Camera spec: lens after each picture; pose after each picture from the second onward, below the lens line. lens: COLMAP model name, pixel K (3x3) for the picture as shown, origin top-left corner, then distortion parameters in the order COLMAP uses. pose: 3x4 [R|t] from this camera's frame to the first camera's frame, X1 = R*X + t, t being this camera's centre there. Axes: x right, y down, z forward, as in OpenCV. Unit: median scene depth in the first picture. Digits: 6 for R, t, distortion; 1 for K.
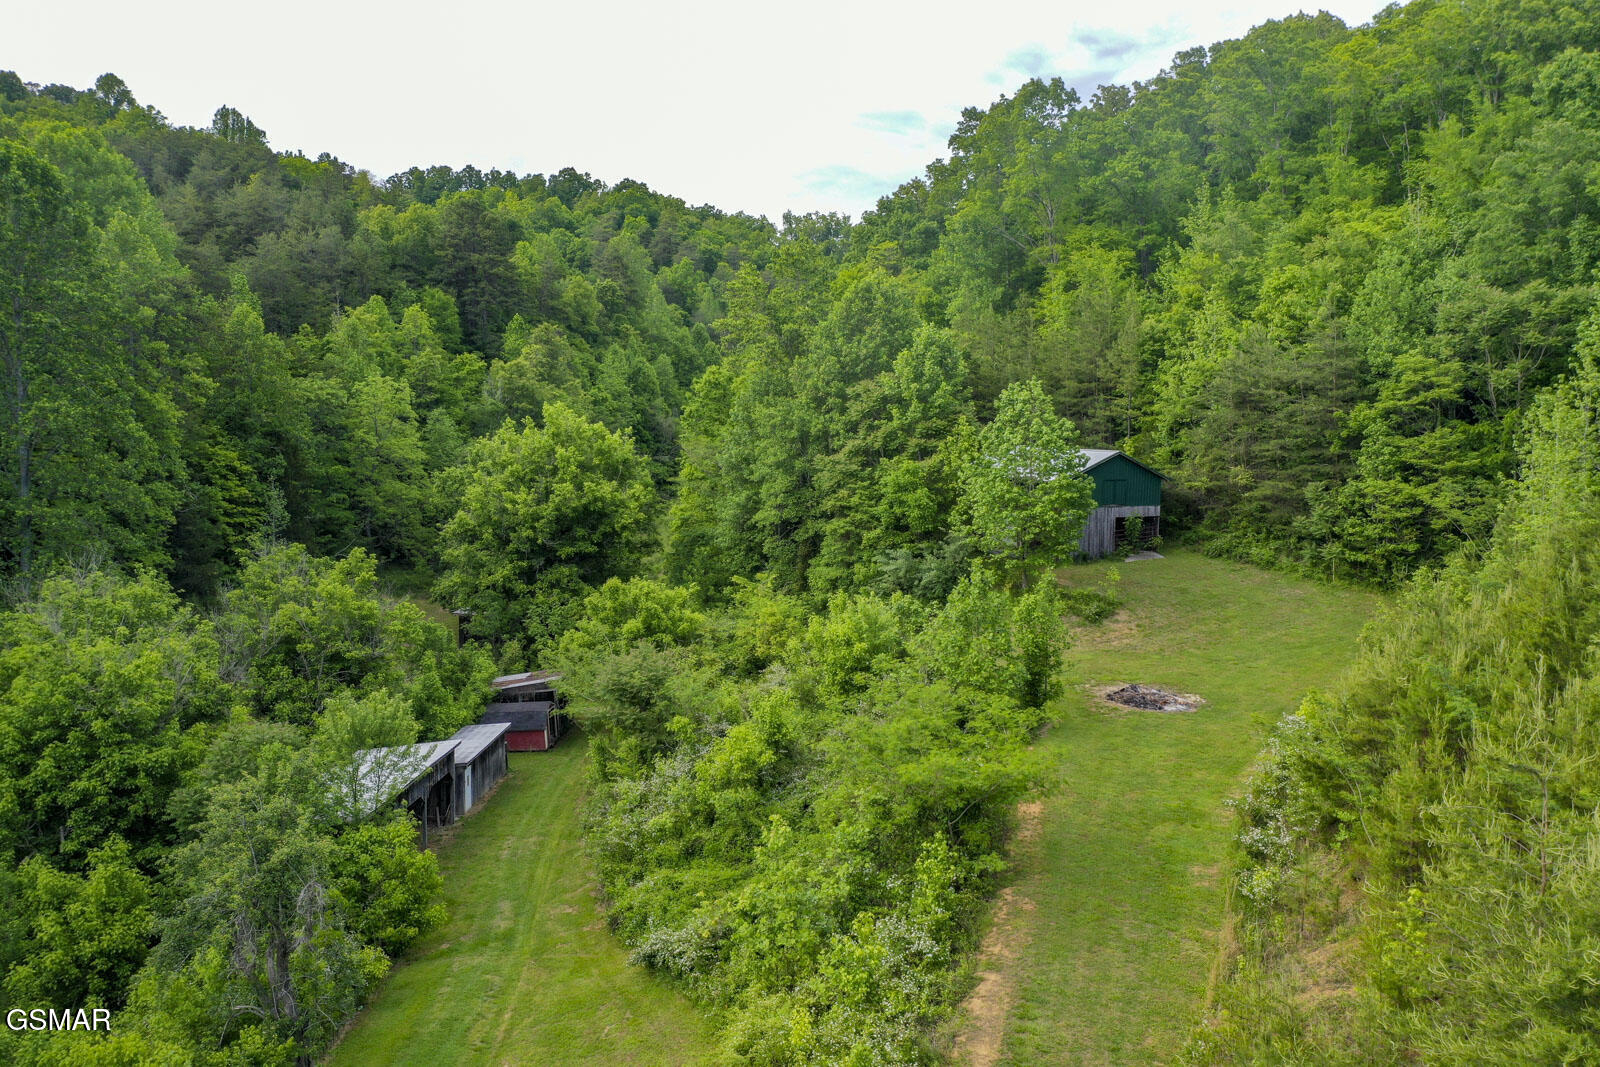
lens RADIAL K [[1253.3, 0, 796.8], [0, 1253.3, 534.1], [0, 0, 1]] dist [-0.007534, -0.000068]
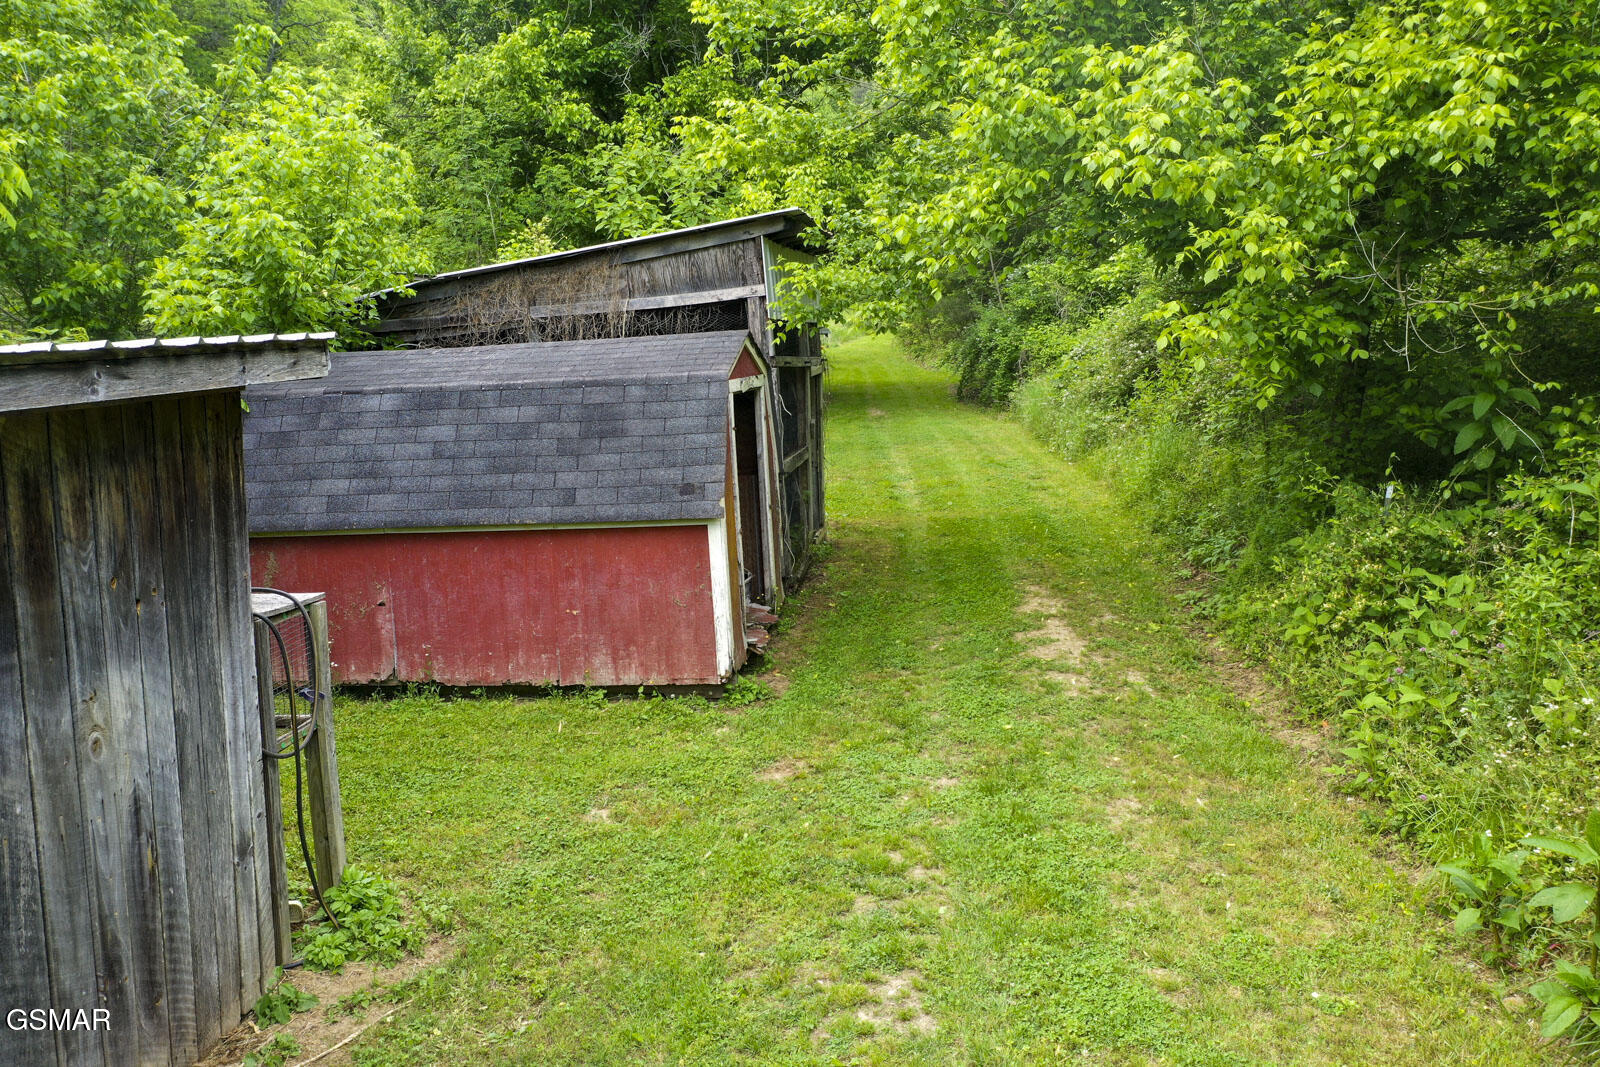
lens RADIAL K [[1253.3, 0, 796.8], [0, 1253.3, 534.1], [0, 0, 1]] dist [-0.007534, -0.000068]
pose [[0.997992, 0.006899, -0.062966, -0.174854], [-0.002925, 0.998010, 0.062995, 0.141476], [0.063275, -0.062684, 0.996026, 0.828865]]
